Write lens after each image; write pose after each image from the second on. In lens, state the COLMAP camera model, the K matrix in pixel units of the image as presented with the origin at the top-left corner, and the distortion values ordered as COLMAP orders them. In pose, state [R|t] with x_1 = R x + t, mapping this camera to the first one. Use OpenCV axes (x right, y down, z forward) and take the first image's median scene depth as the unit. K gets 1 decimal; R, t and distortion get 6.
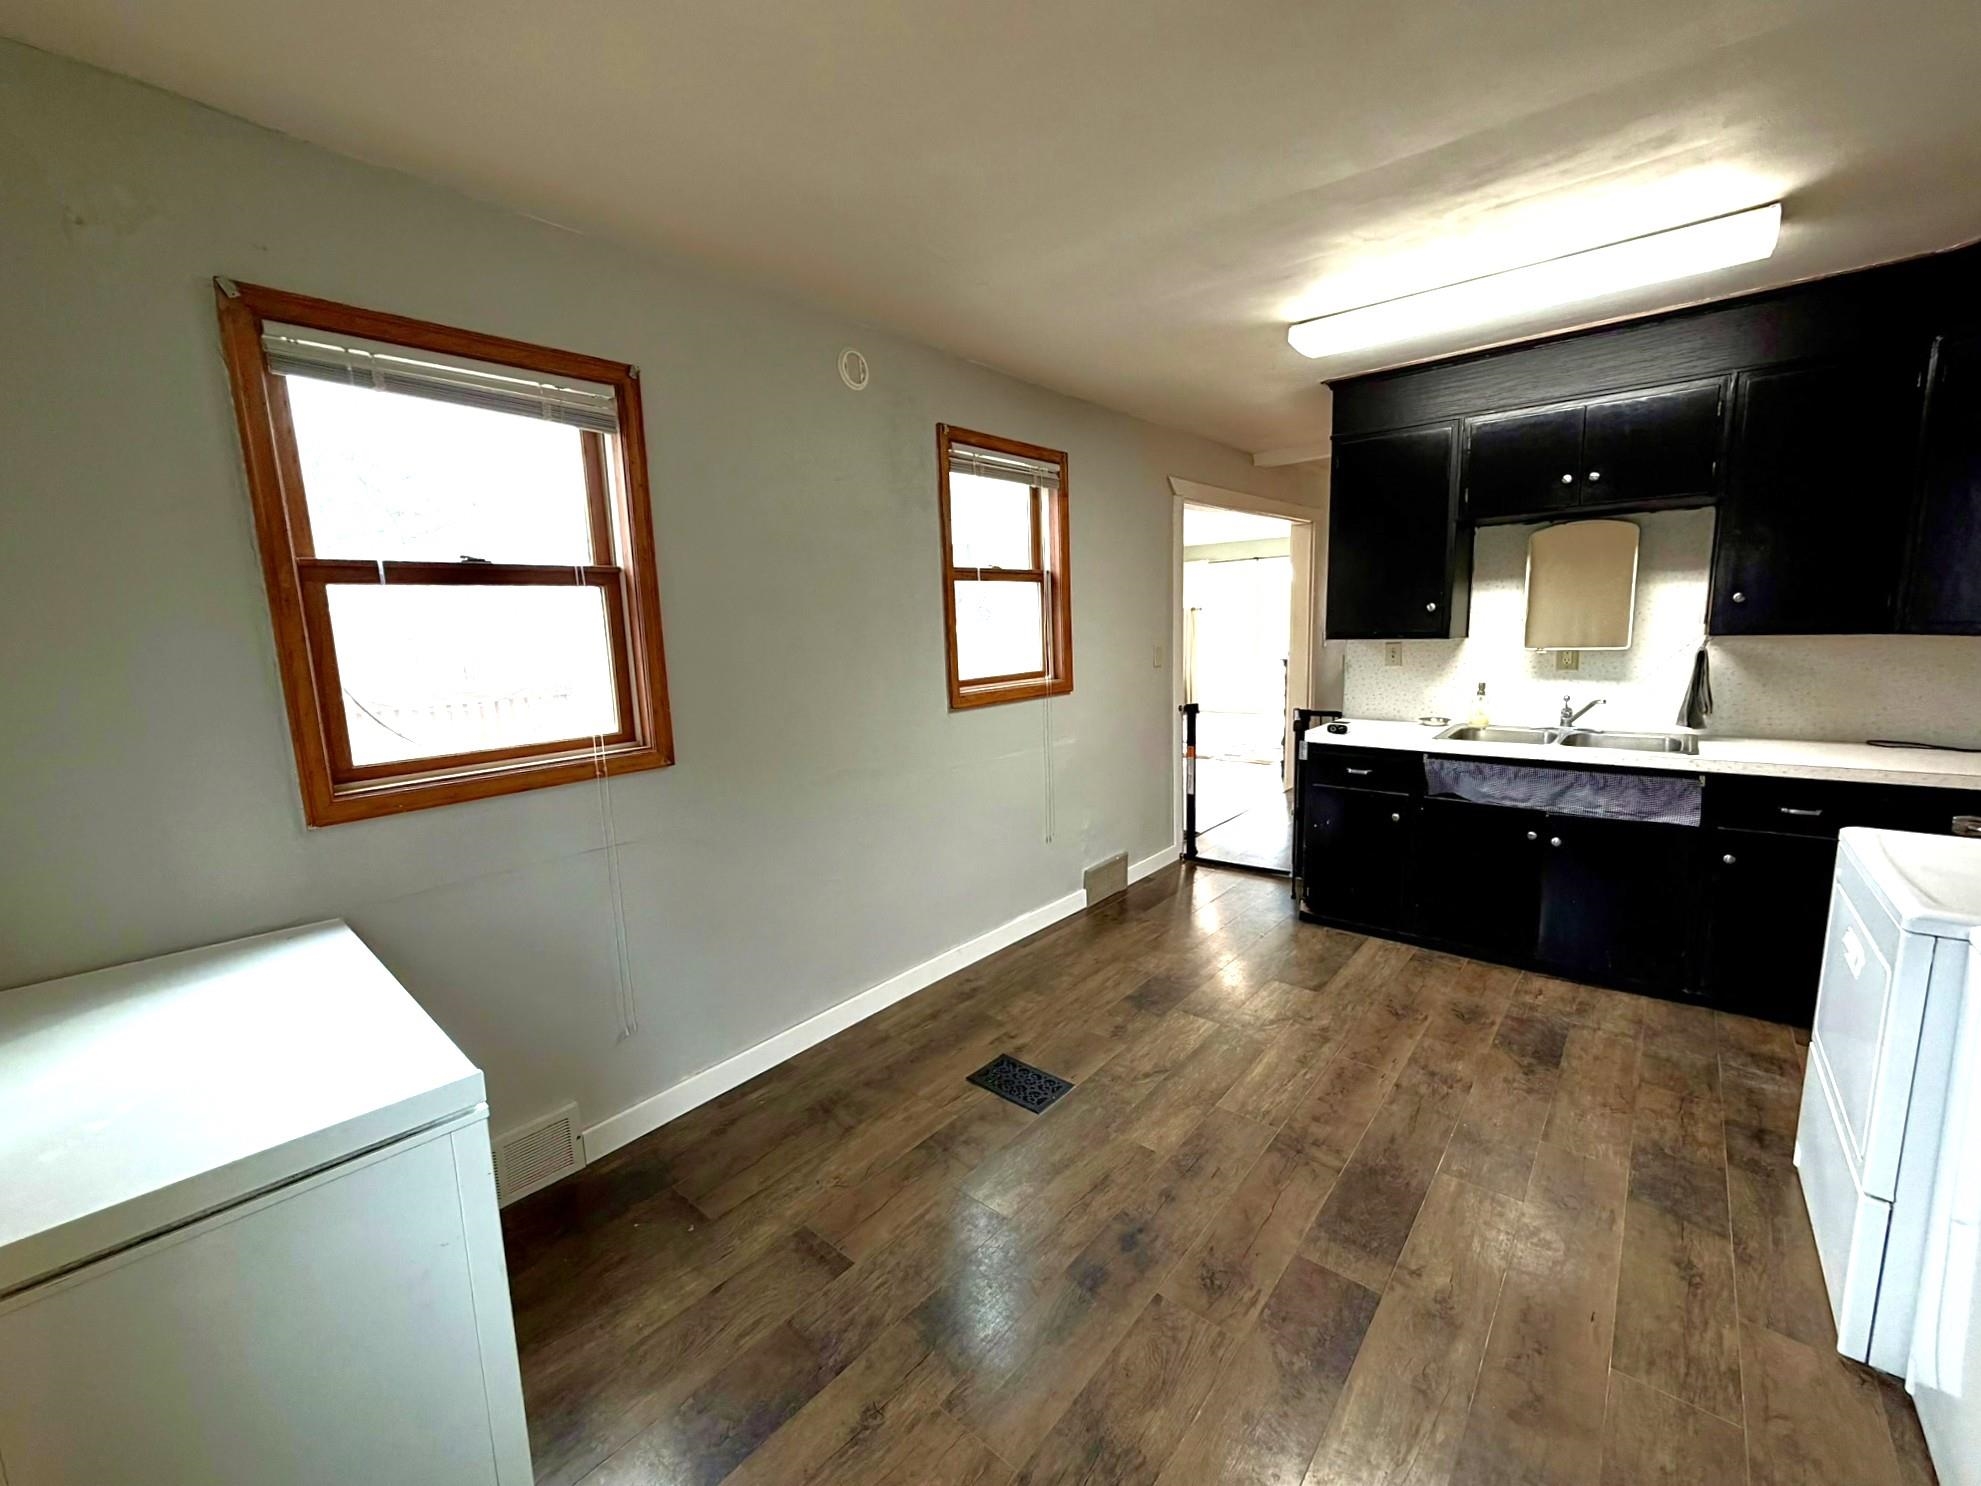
lens RADIAL K [[796.0, 0, 997.3], [0, 796.0, 745.3], [0, 0, 1]] dist [0.001608, -0.001127]
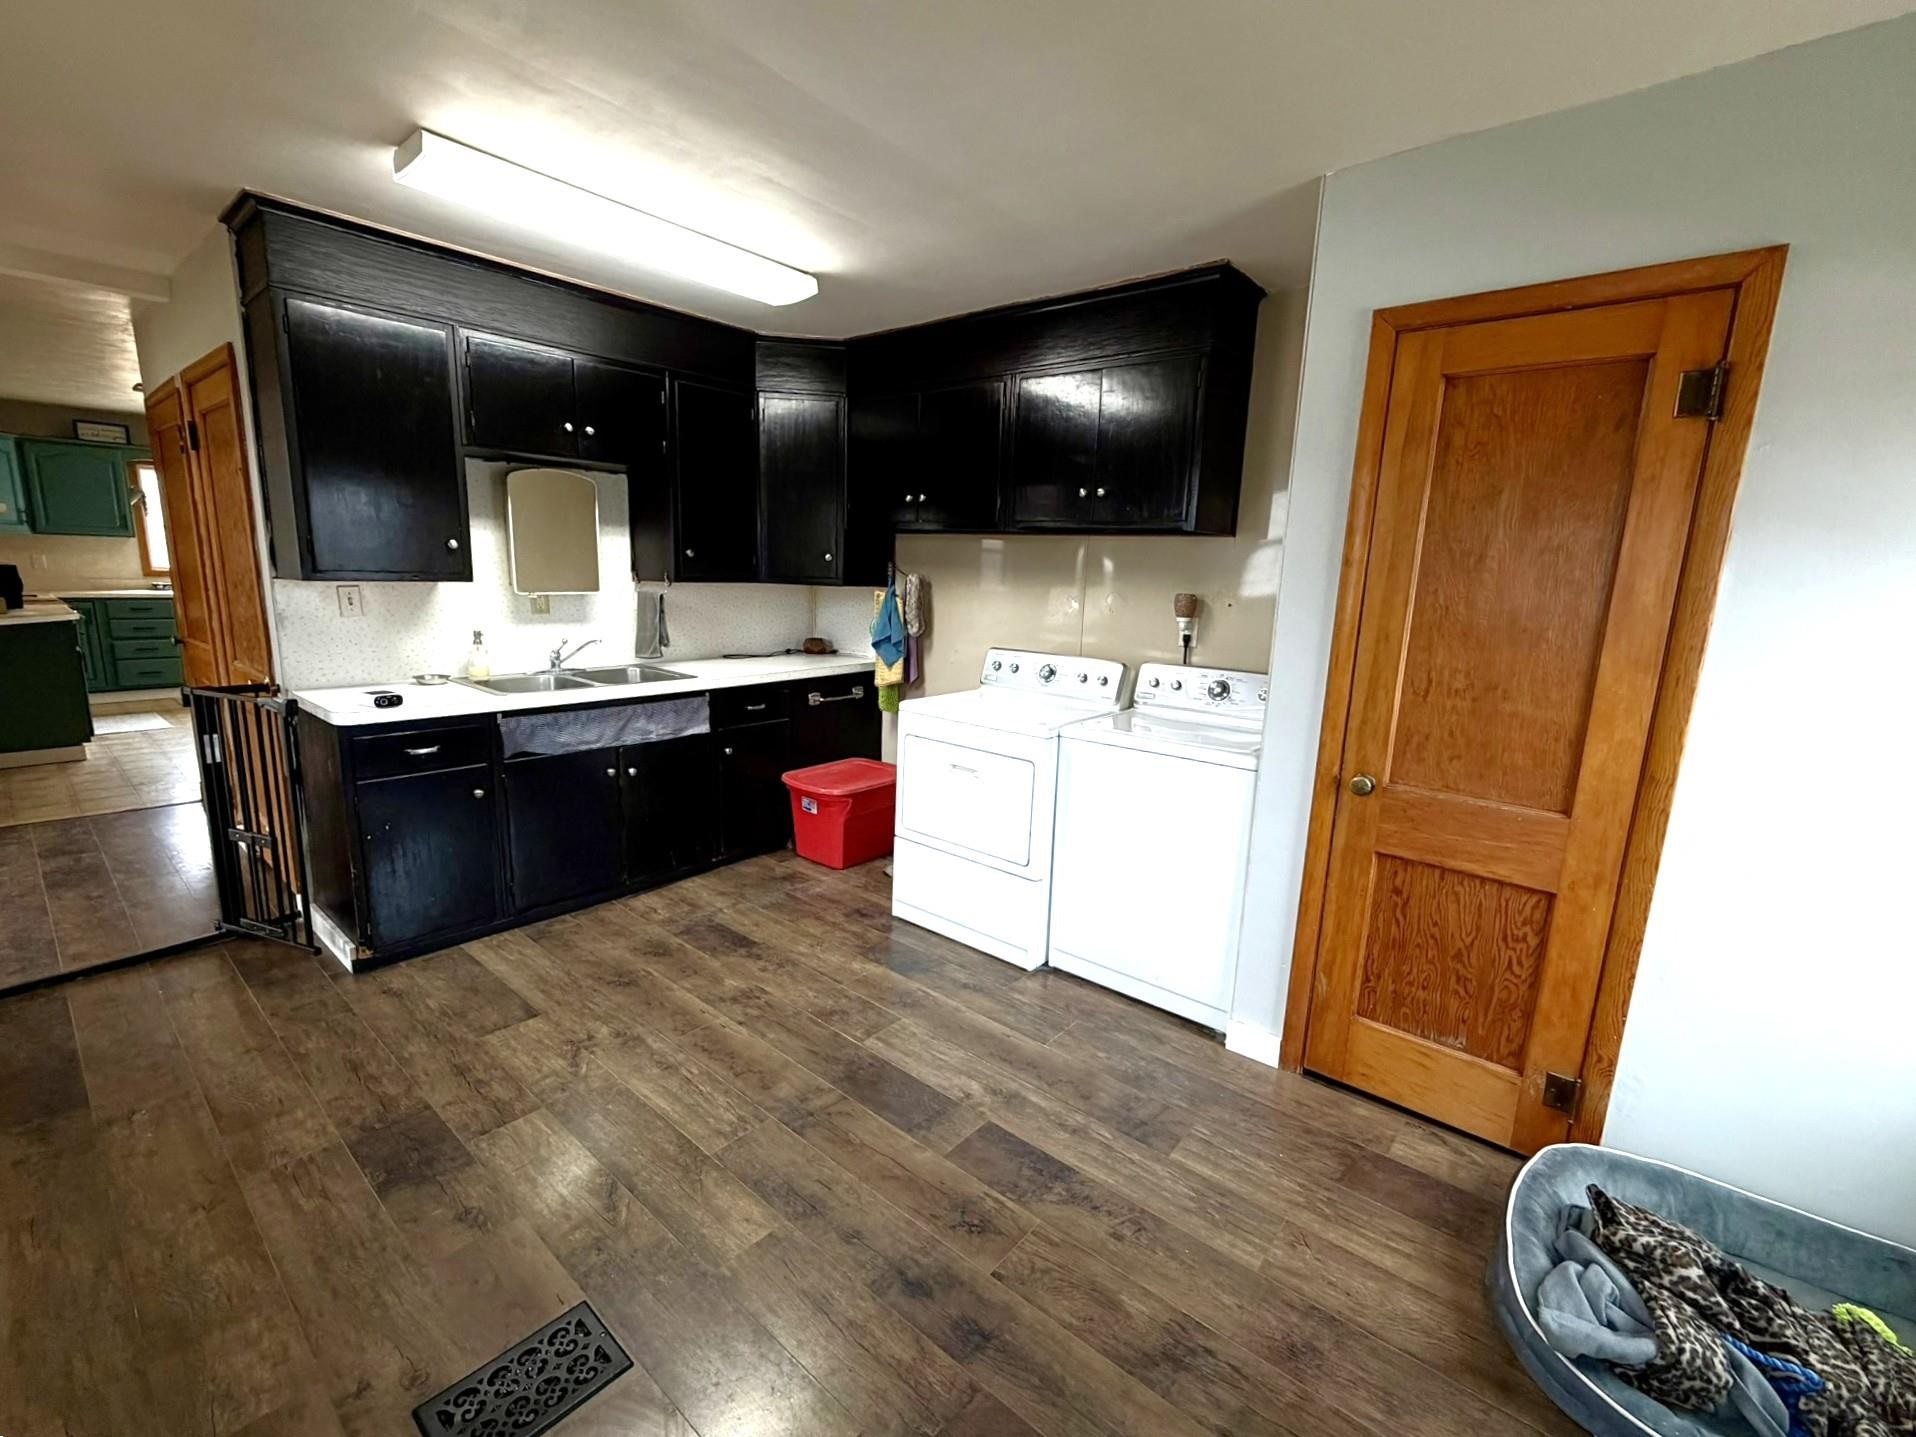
lens RADIAL K [[808.9, 0, 939.9], [0, 808.9, 720.1], [0, 0, 1]] dist [-0.002835, 0.000407]
pose [[0.024770, -0.155520, 0.987522, -0.395724], [0.122573, 0.980844, 0.151394, -0.068771], [-0.992150, 0.117294, 0.043358, 0.574724]]
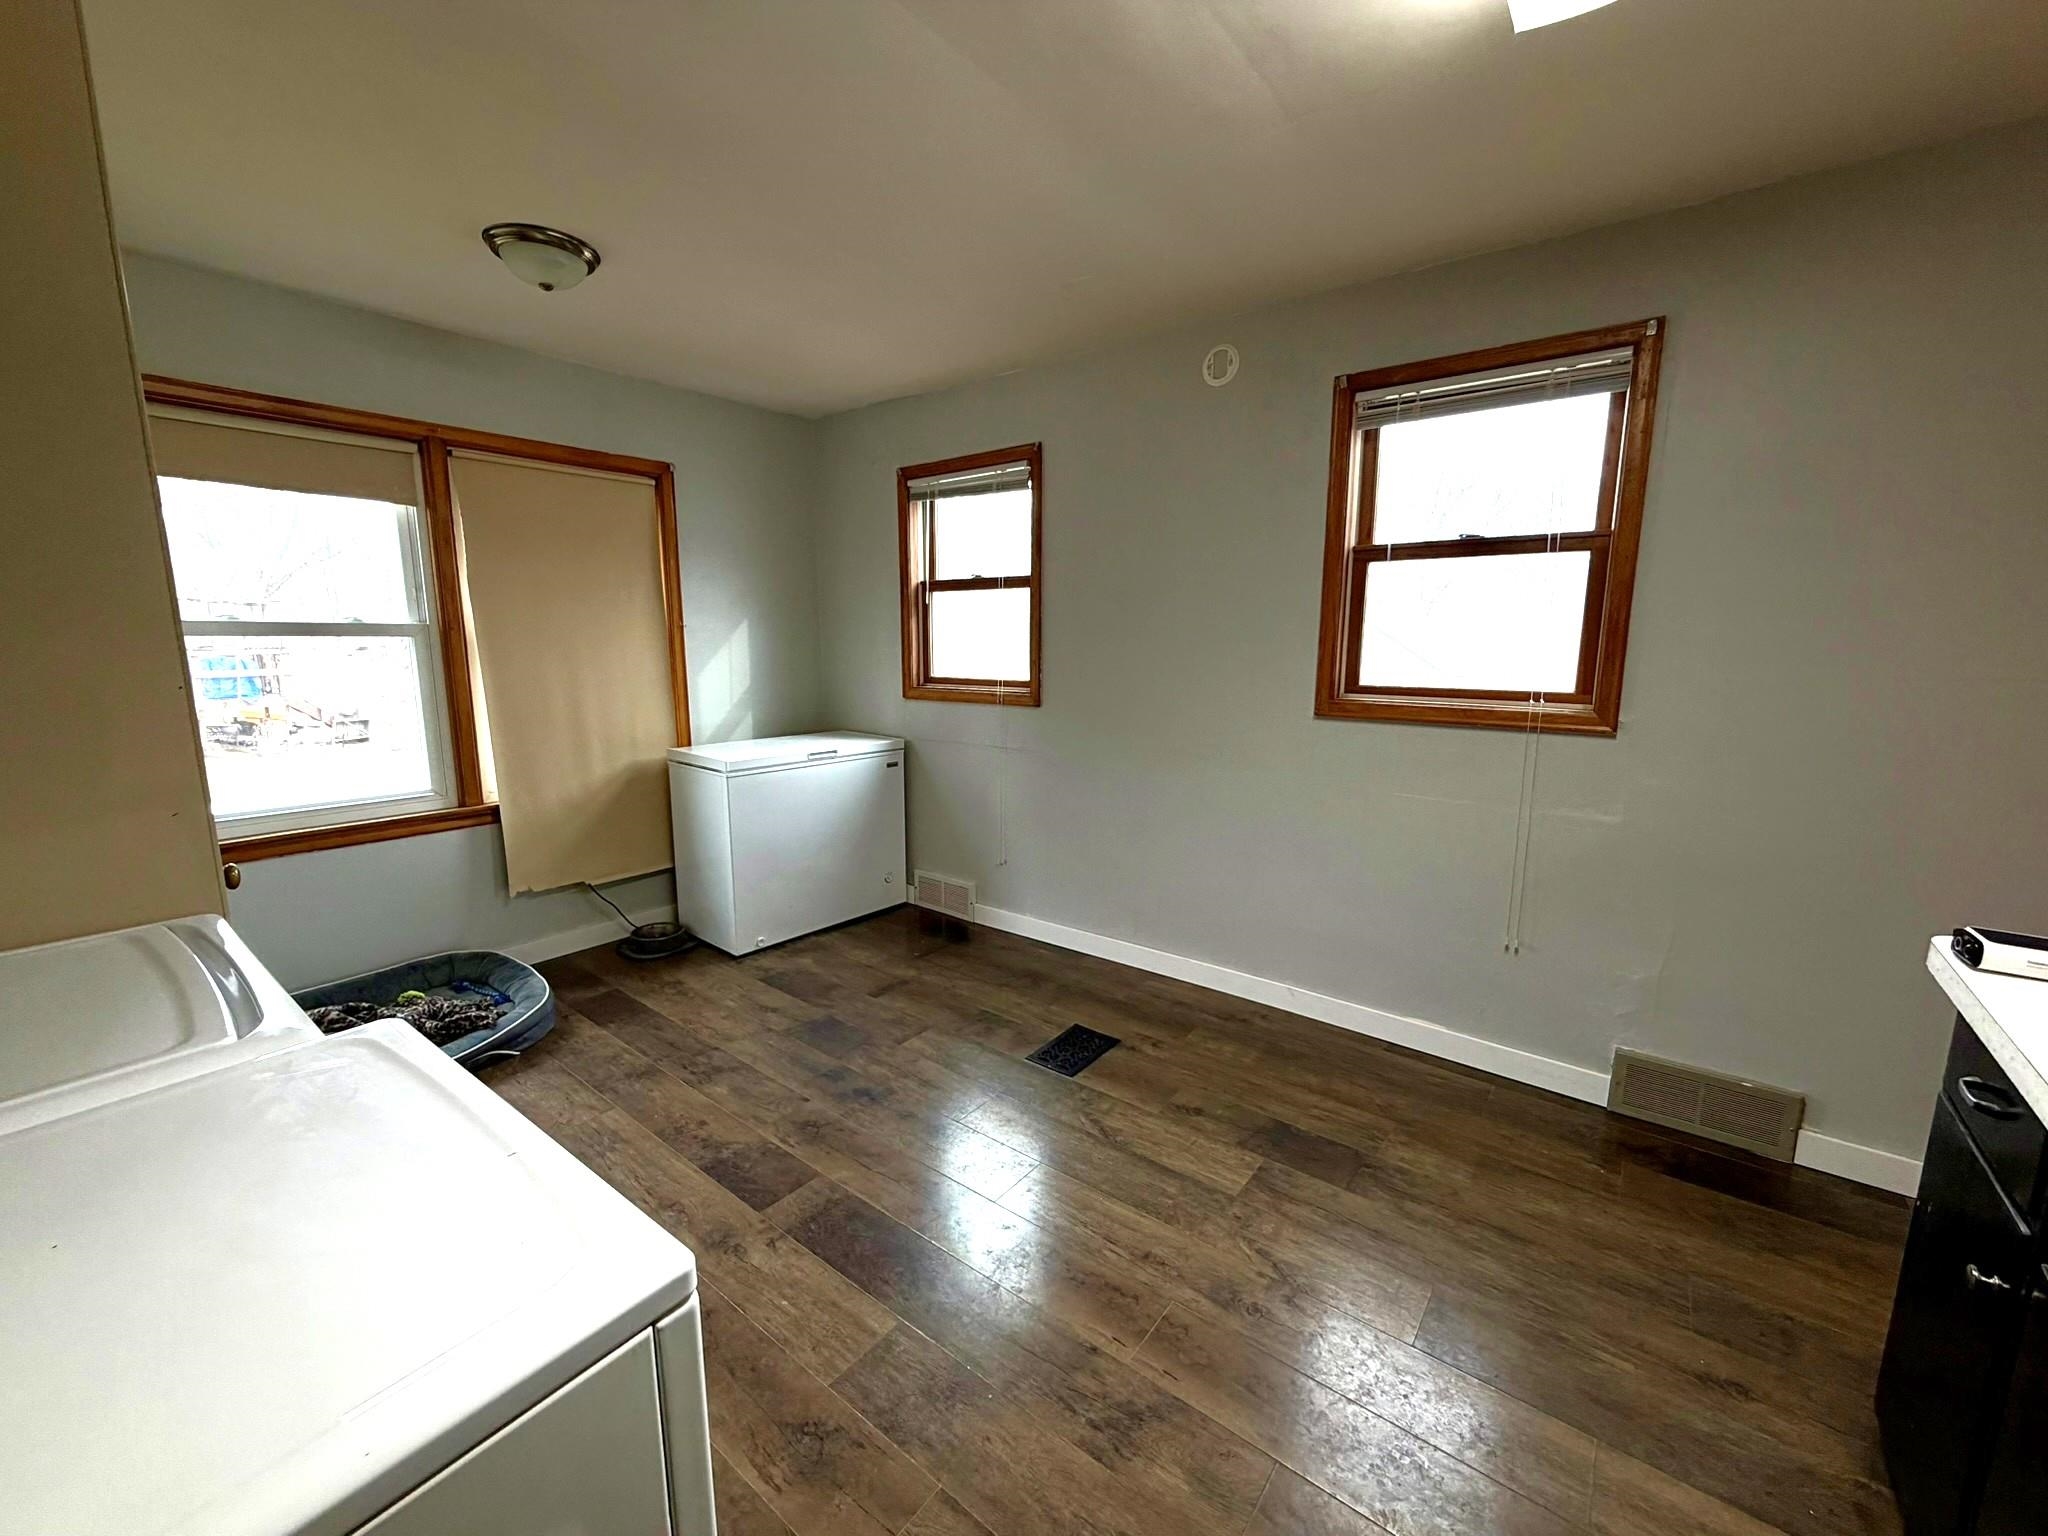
lens RADIAL K [[822.9, 0, 1042.4], [0, 822.9, 778.4], [0, 0, 1]] dist [0.001608, -0.001127]
pose [[0.047318, 0.205271, -0.977561, 0.920041], [-0.158372, 0.967820, 0.195560, -0.121062], [0.986245, 0.145565, 0.078305, 0.735771]]
